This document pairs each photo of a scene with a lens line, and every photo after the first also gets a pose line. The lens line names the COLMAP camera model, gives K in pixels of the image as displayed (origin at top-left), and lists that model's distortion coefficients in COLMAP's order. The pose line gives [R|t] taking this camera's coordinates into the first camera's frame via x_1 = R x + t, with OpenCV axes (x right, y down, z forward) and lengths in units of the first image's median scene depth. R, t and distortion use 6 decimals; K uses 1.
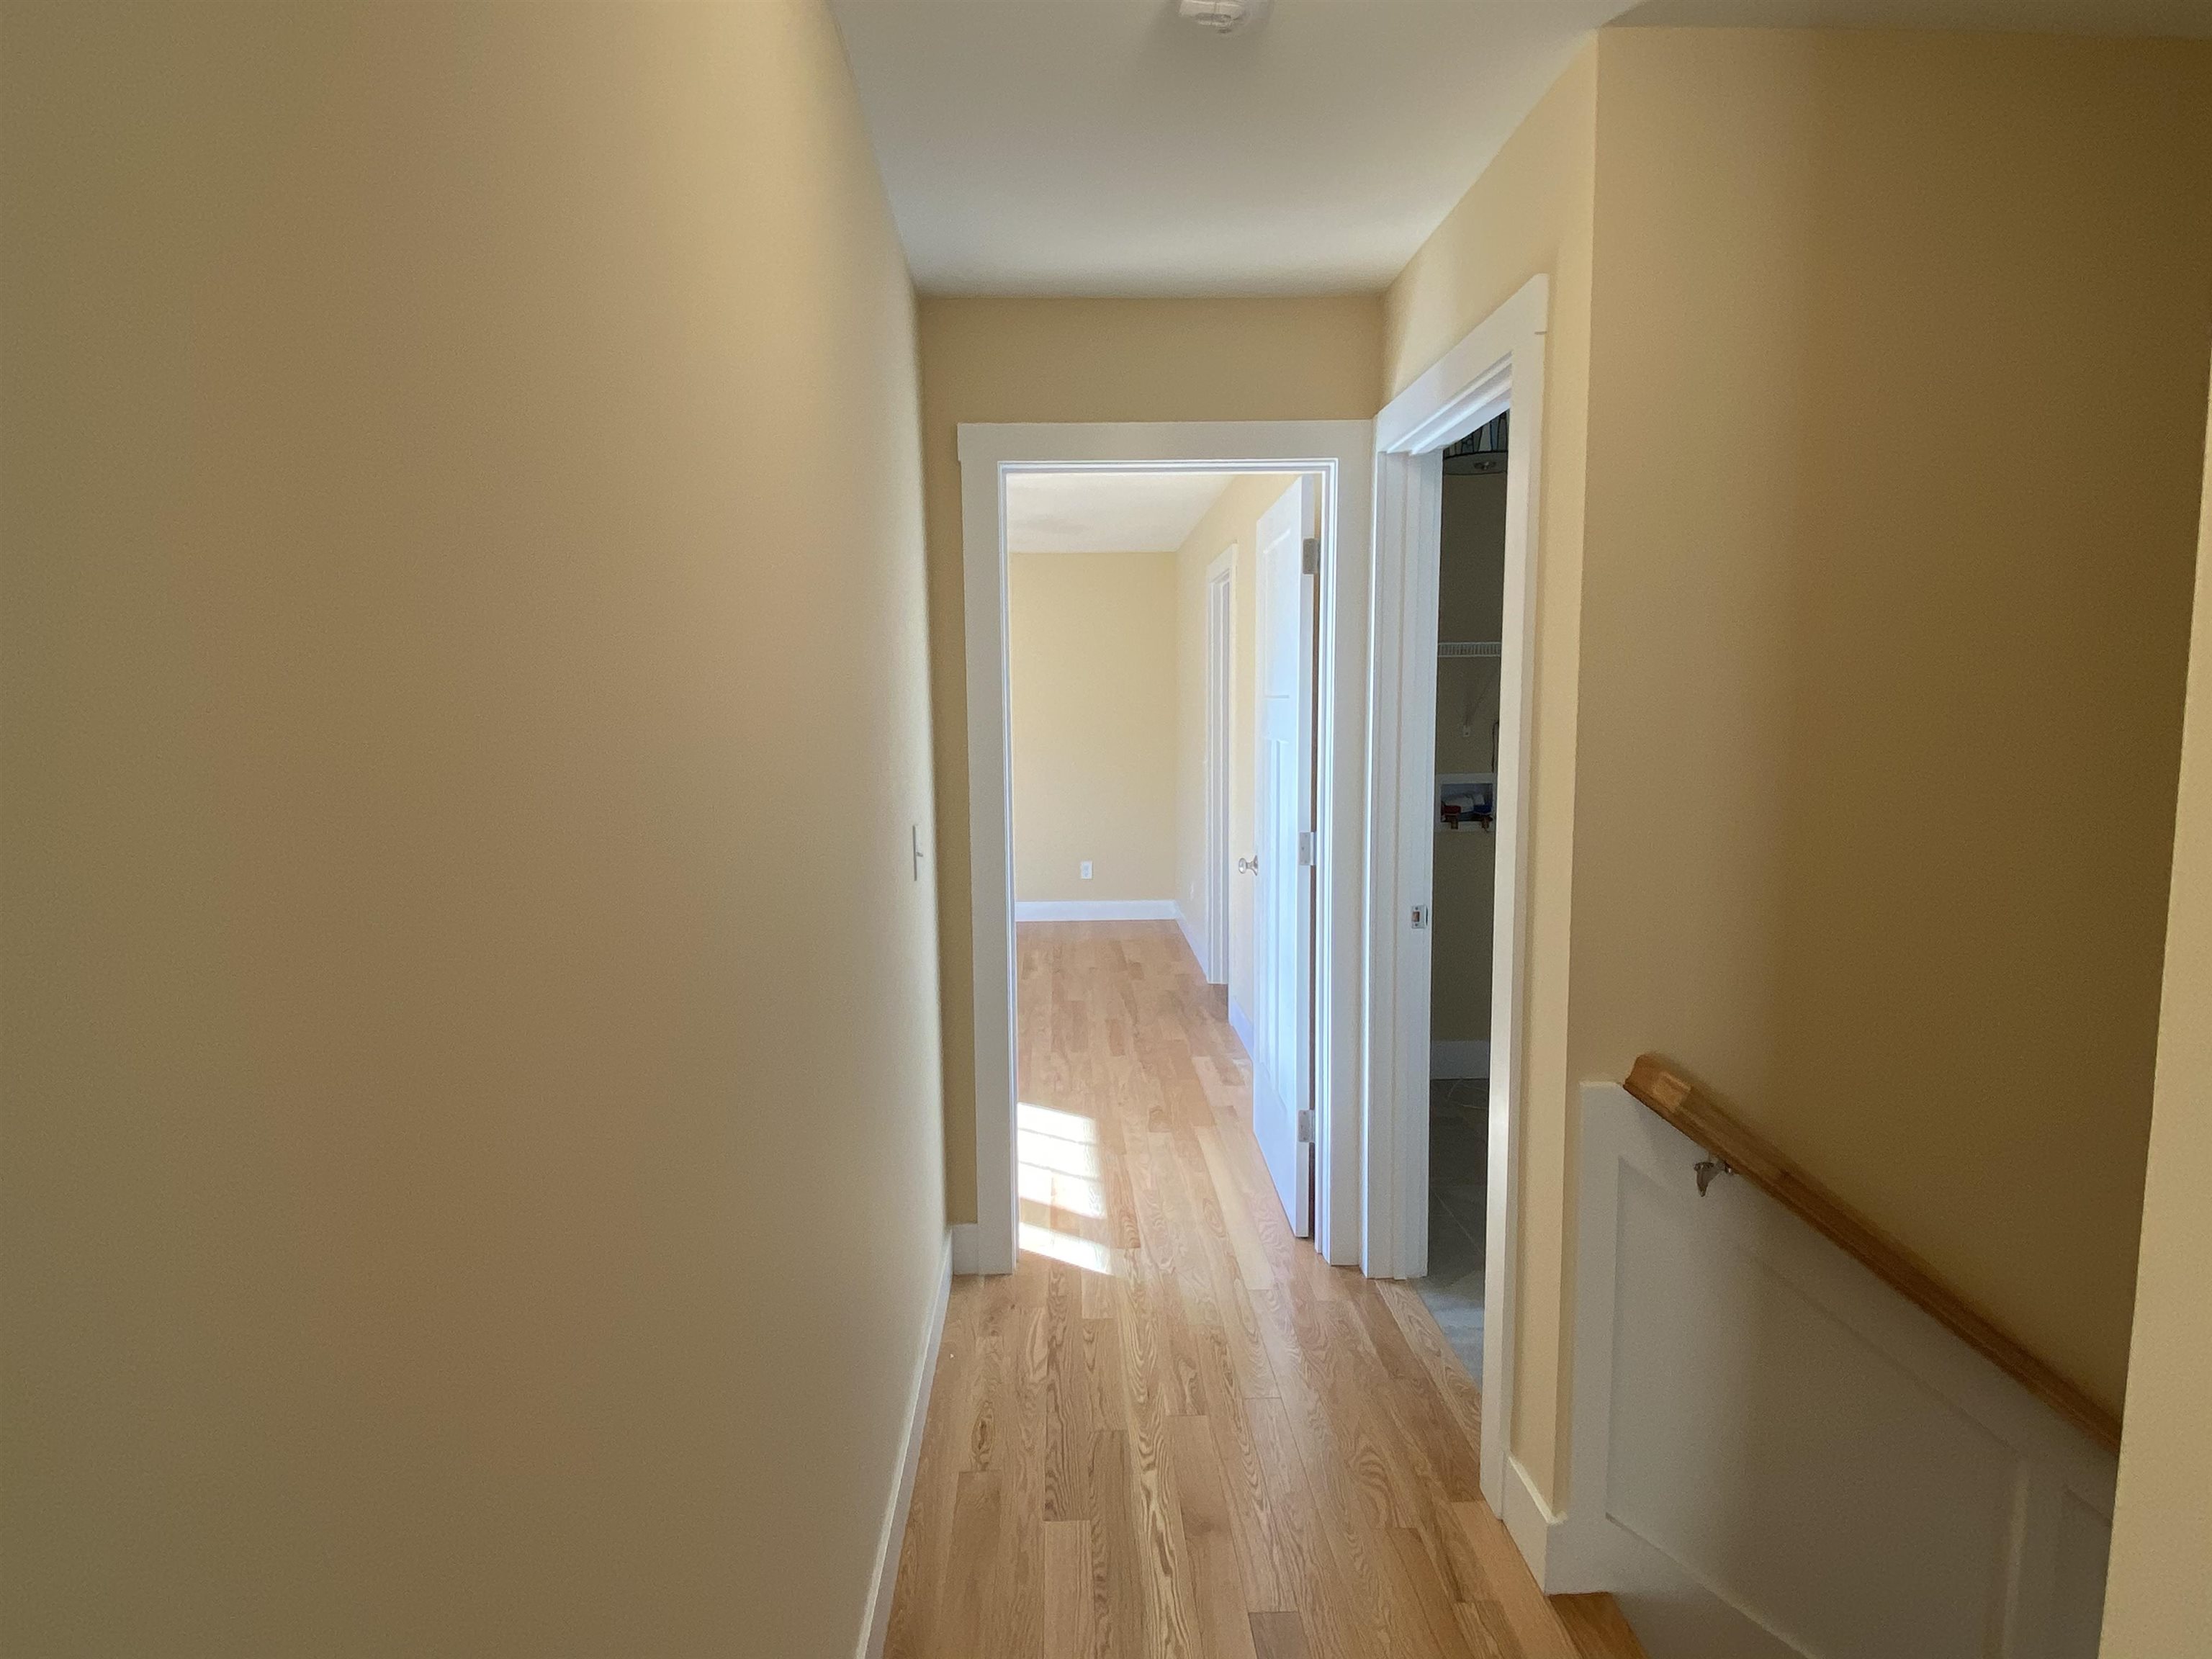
lens RADIAL K [[1188.4, 0, 1107.0], [0, 1188.4, 832.8], [0, 0, 1]] dist [0.028067, -0.030330]
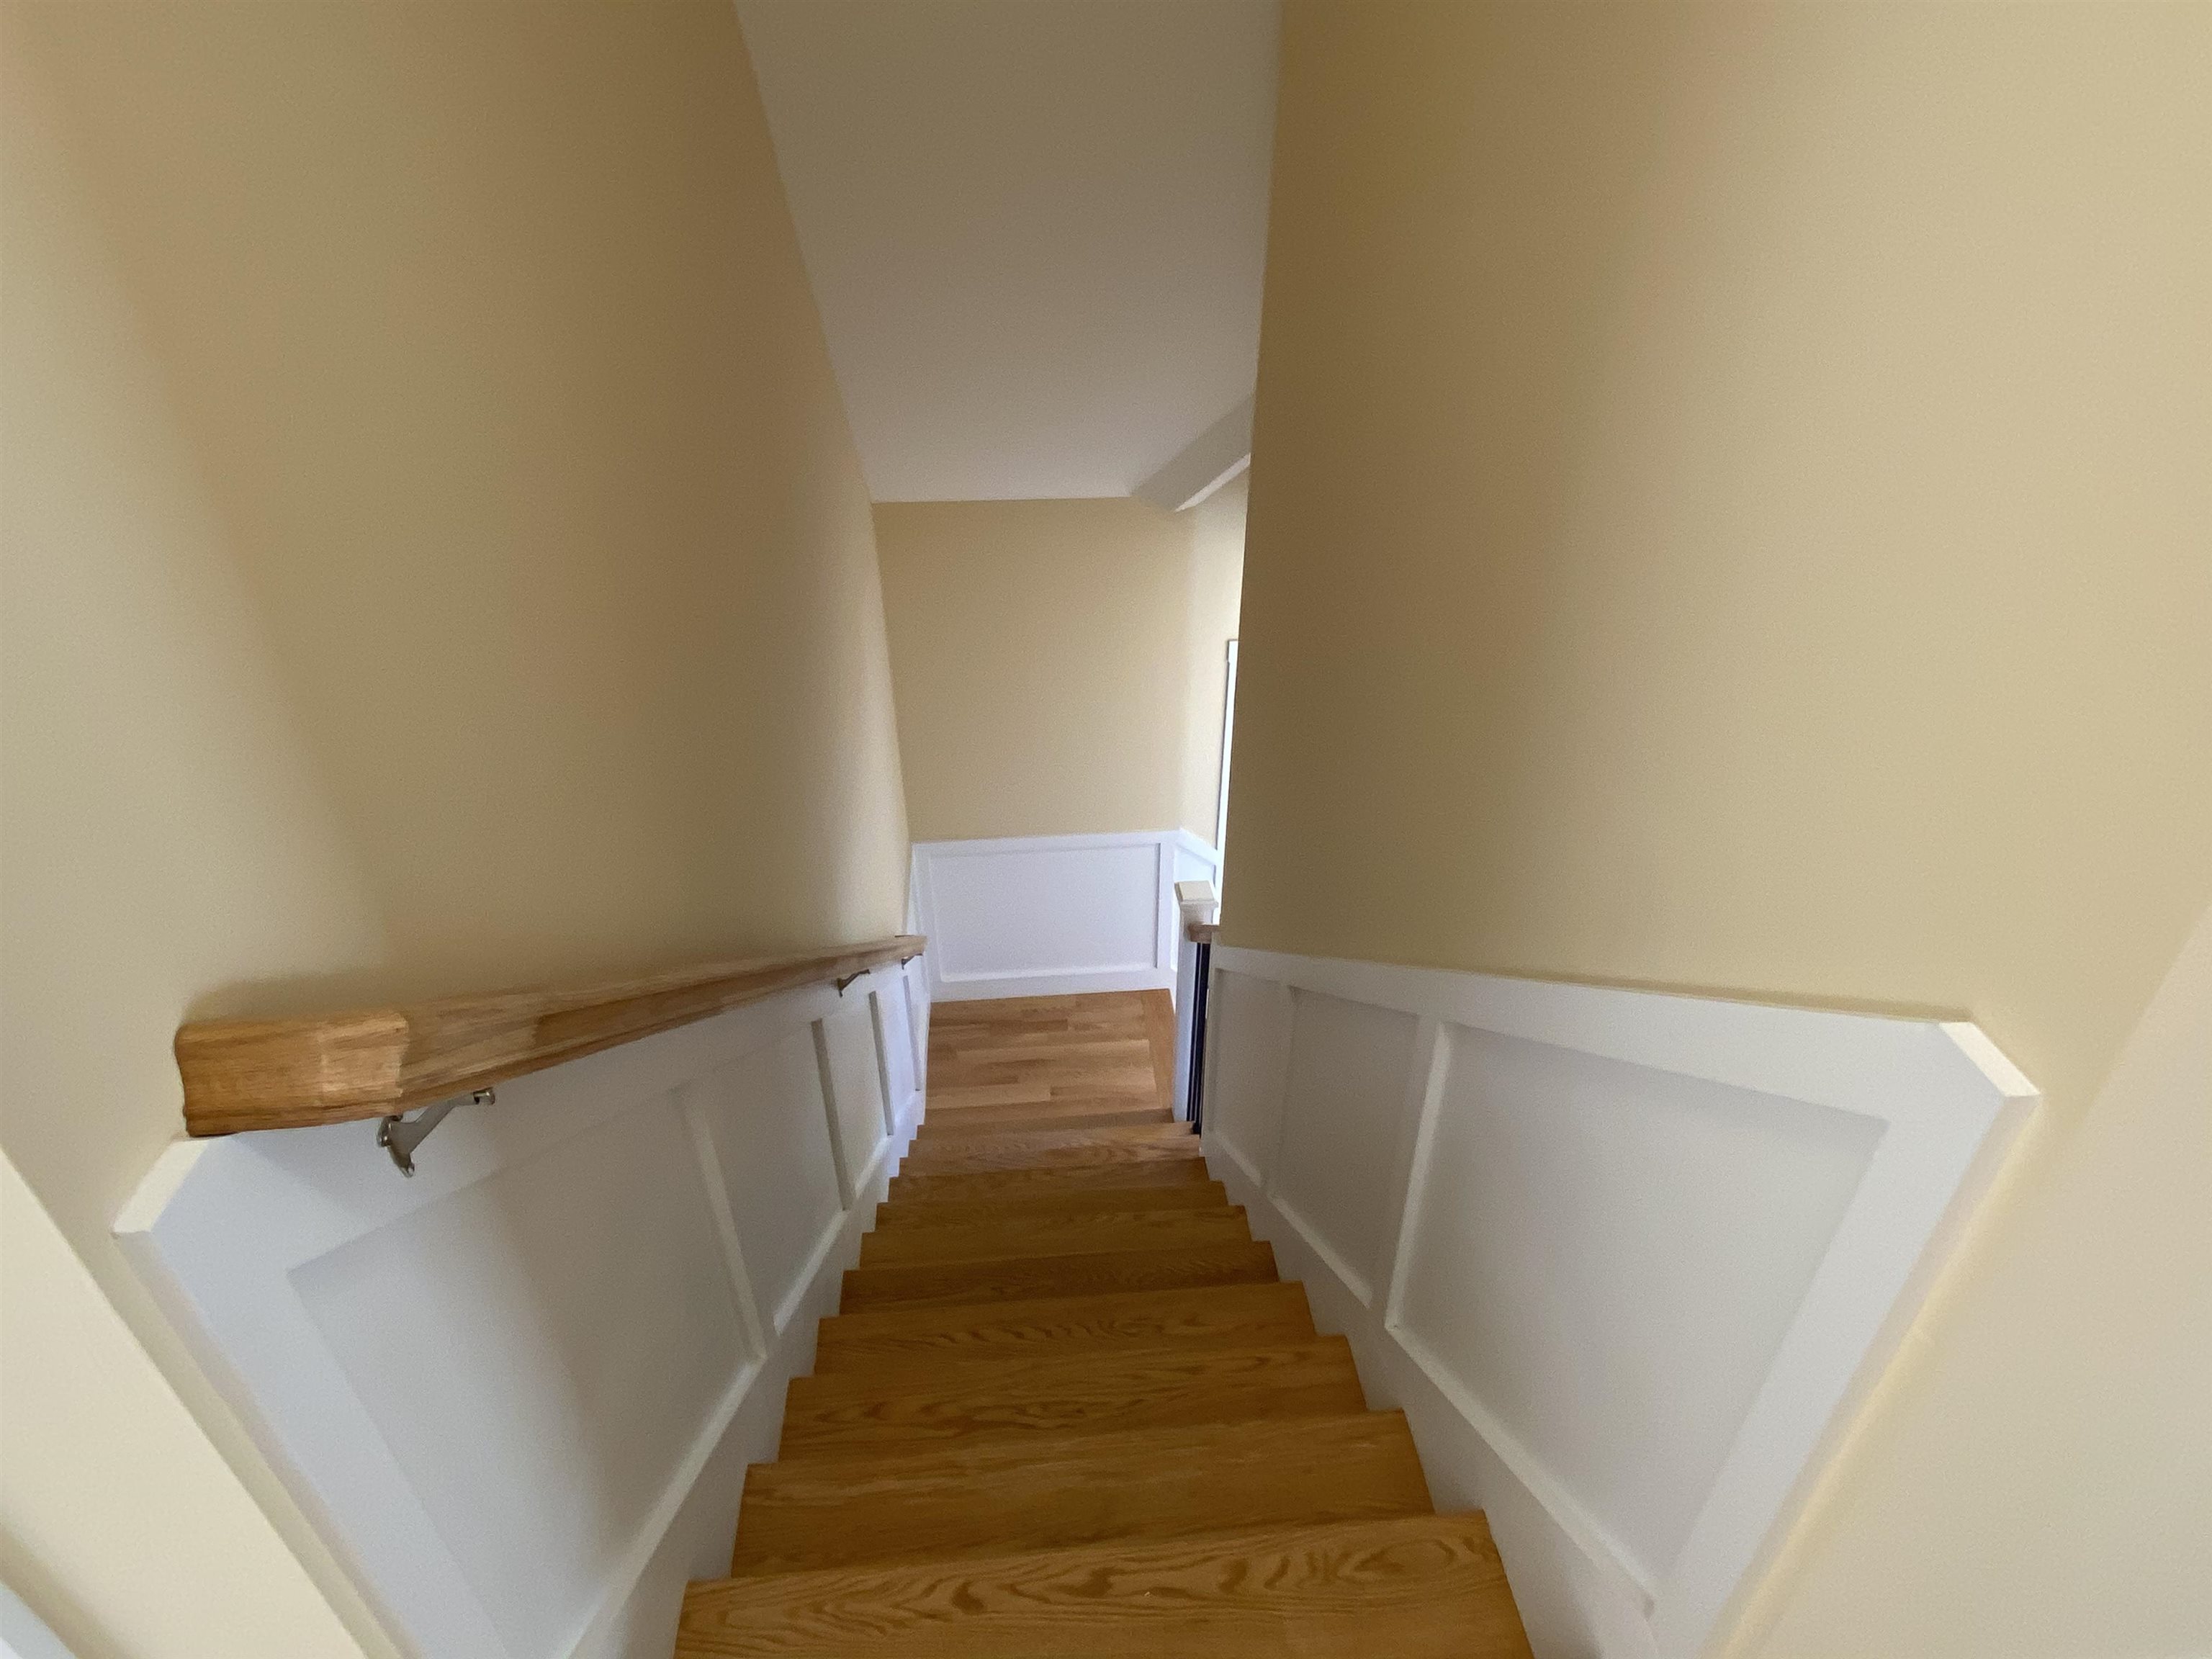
lens RADIAL K [[1188.4, 0, 1107.5], [0, 1188.4, 826.6], [0, 0, 1]] dist [0.028067, -0.030330]
pose [[-0.068876, -0.530681, 0.844769, 0.141953], [0.111518, 0.837377, 0.535130, -0.016842], [-0.991373, 0.131065, 0.001506, 0.612791]]
